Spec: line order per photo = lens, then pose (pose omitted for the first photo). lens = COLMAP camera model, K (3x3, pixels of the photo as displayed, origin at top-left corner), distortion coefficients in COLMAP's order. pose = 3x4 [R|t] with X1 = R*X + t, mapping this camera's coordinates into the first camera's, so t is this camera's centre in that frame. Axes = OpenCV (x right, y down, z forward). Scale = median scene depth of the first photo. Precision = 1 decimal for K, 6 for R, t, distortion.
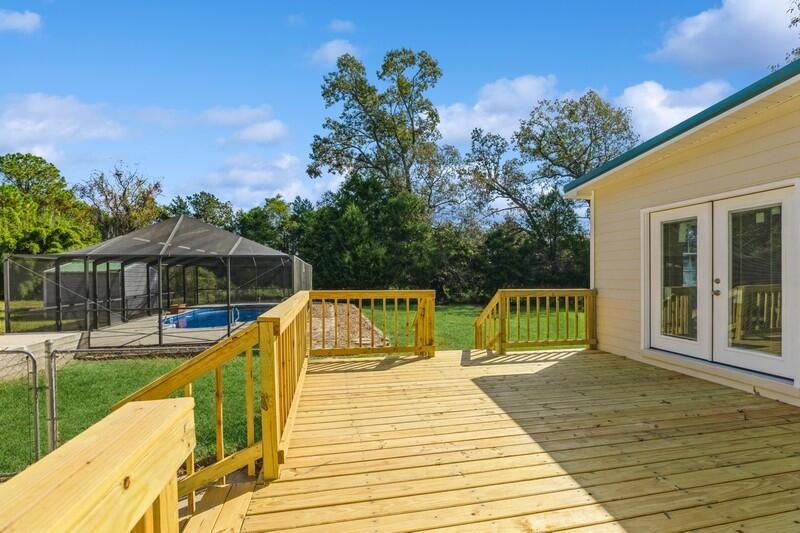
lens RADIAL K [[369.3, 0, 405.0], [0, 369.3, 272.9], [0, 0, 1]] dist [-0.000732, -0.000250]
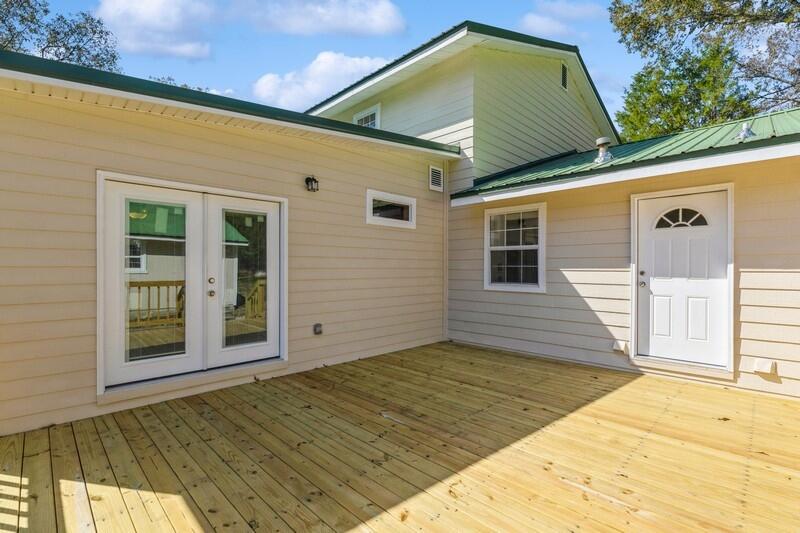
lens RADIAL K [[369.3, 0, 401.4], [0, 369.3, 269.4], [0, 0, 1]] dist [-0.000732, -0.000250]
pose [[-0.547061, 0.002860, 0.837088, -0.207602], [0.000461, 0.999995, -0.003115, -0.003801], [-0.837092, -0.001319, -0.547060, 1.186884]]
